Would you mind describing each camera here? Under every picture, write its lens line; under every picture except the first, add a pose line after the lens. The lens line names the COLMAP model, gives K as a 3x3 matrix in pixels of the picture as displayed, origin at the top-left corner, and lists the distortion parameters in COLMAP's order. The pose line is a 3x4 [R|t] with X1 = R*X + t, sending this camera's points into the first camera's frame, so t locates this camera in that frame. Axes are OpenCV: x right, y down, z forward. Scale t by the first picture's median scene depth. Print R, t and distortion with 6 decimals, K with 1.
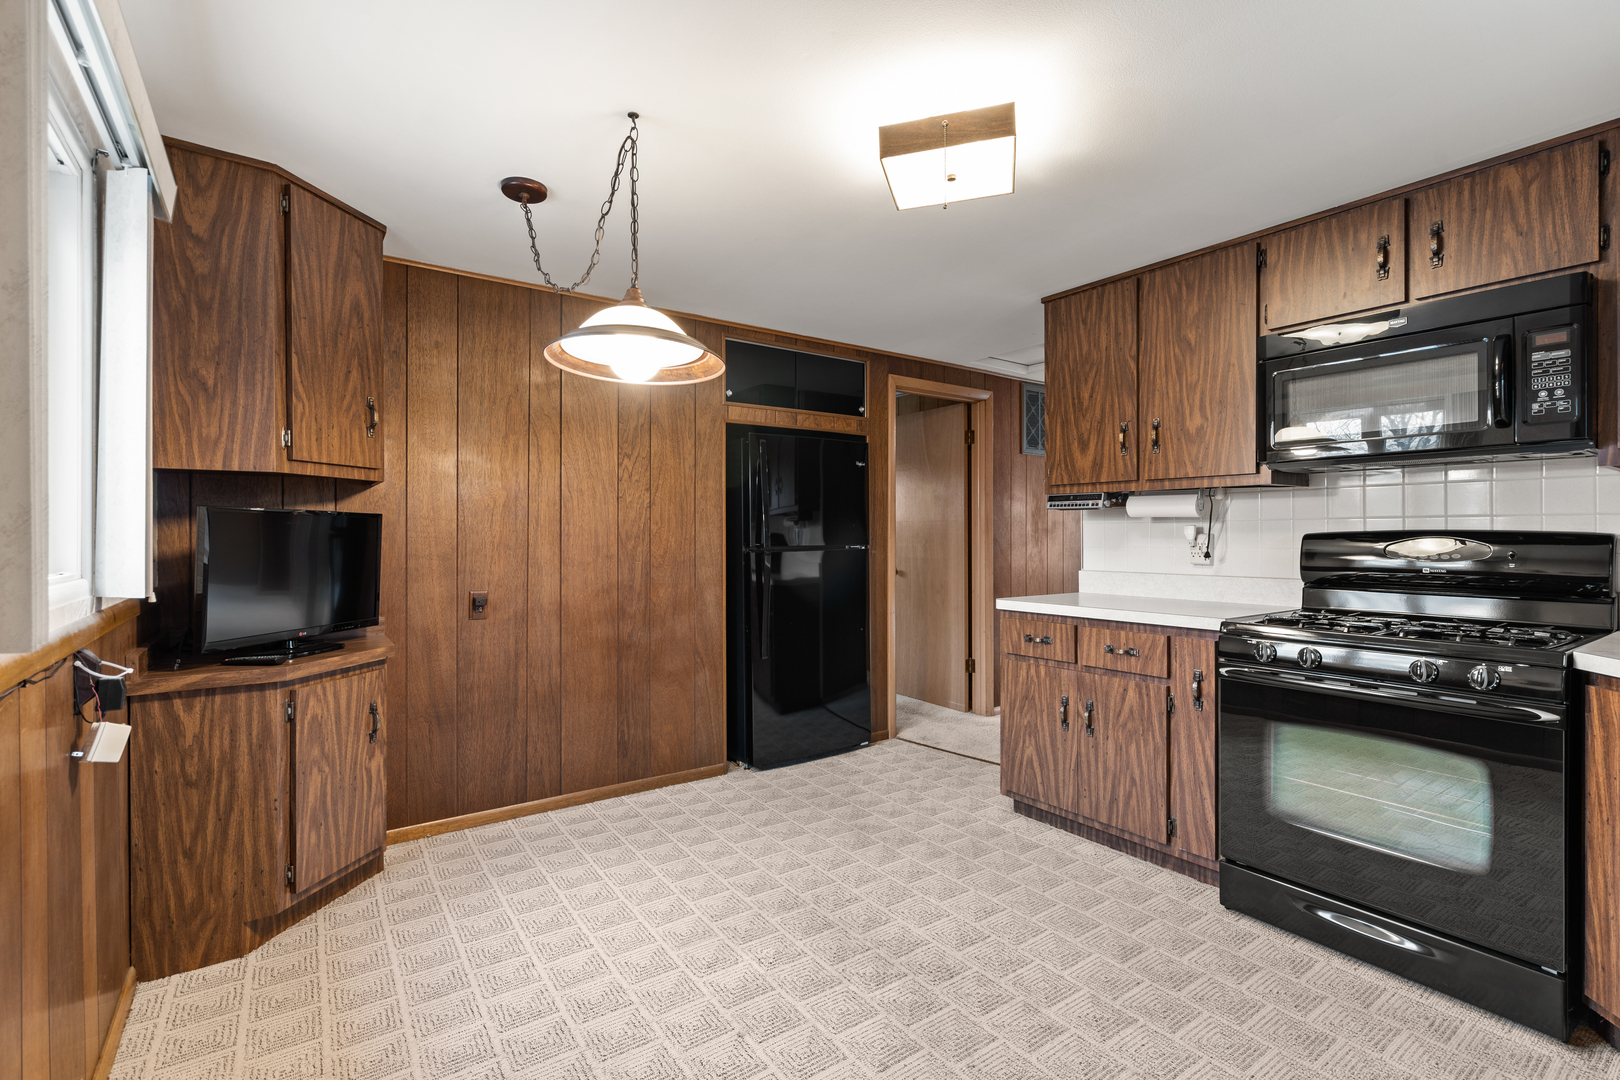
lens RADIAL K [[736.2, 0, 801.9], [0, 736.2, 537.4], [0, 0, 1]] dist [-0.004014, 0.000806]
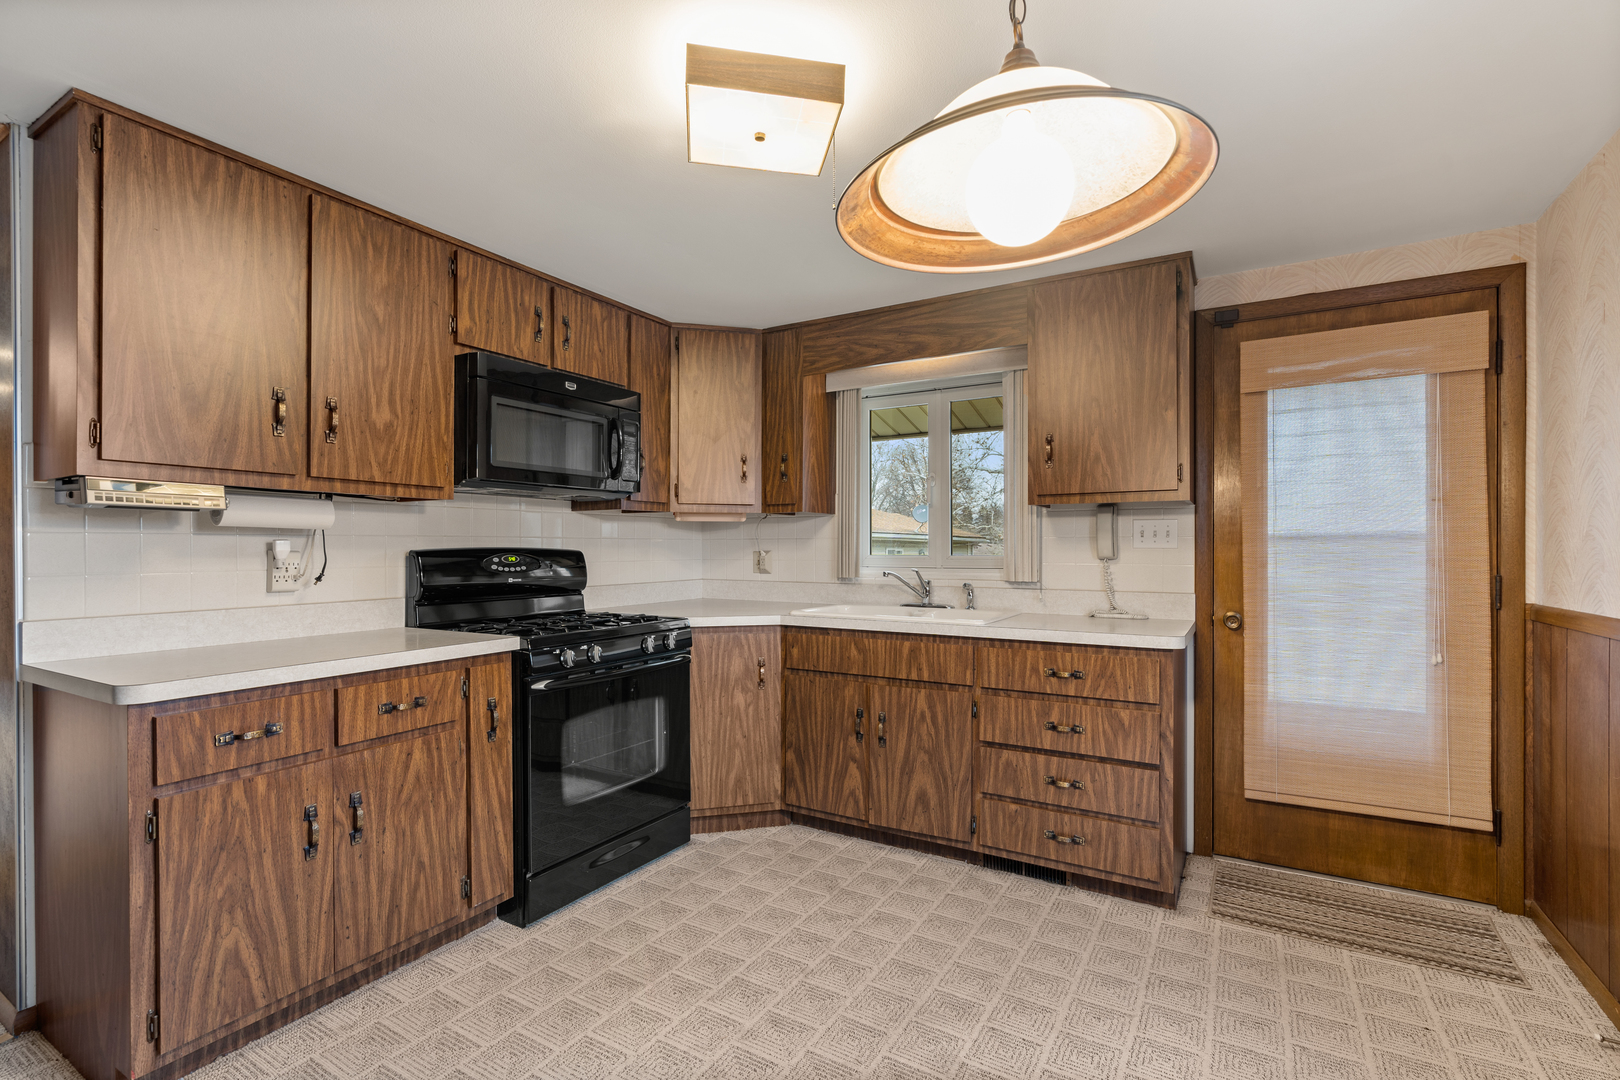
lens RADIAL K [[736.2, 0, 815.6], [0, 736.2, 548.8], [0, 0, 1]] dist [-0.004014, 0.000806]
pose [[-0.419393, 0.000148, 0.907805, -0.428047], [0.004849, 0.999986, 0.002077, -0.006577], [-0.907792, 0.005273, -0.419388, 0.920842]]
